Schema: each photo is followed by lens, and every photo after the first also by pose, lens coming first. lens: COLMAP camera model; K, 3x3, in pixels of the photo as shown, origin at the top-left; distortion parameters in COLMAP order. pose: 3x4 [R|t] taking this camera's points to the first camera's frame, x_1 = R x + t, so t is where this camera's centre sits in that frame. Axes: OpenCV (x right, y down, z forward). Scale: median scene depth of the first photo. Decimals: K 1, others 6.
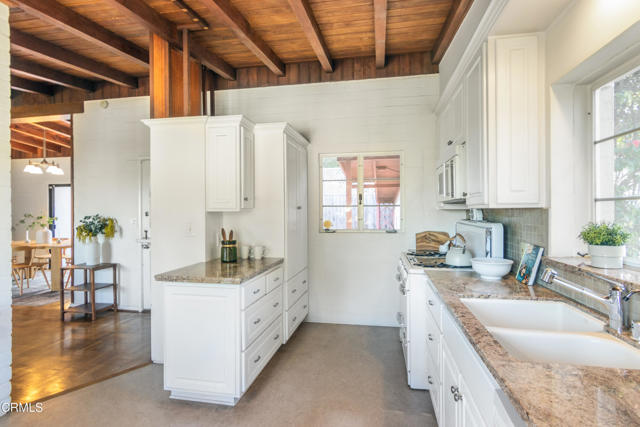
lens RADIAL K [[337.6, 0, 320.0], [0, 337.6, 213.5], [0, 0, 1]] dist [0.001131, 0.000046]
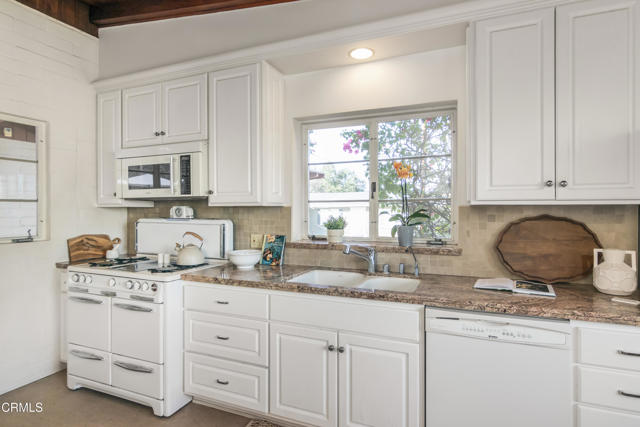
lens RADIAL K [[337.6, 0, 320.0], [0, 337.6, 213.5], [0, 0, 1]] dist [0.001131, 0.000046]
pose [[0.197350, -0.005937, 0.980315, -0.484130], [0.006184, 0.999969, 0.004811, 0.003853], [-0.980314, 0.005113, 0.197381, 0.465612]]
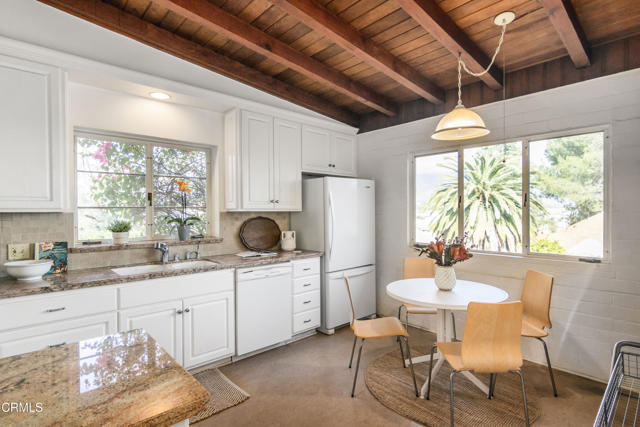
lens RADIAL K [[337.6, 0, 320.0], [0, 337.6, 213.5], [0, 0, 1]] dist [0.001131, 0.000046]
pose [[-0.795529, 0.006452, 0.605882, -0.736891], [0.014755, 0.999853, 0.008725, -0.008212], [-0.605736, 0.015880, -0.795507, 1.127463]]
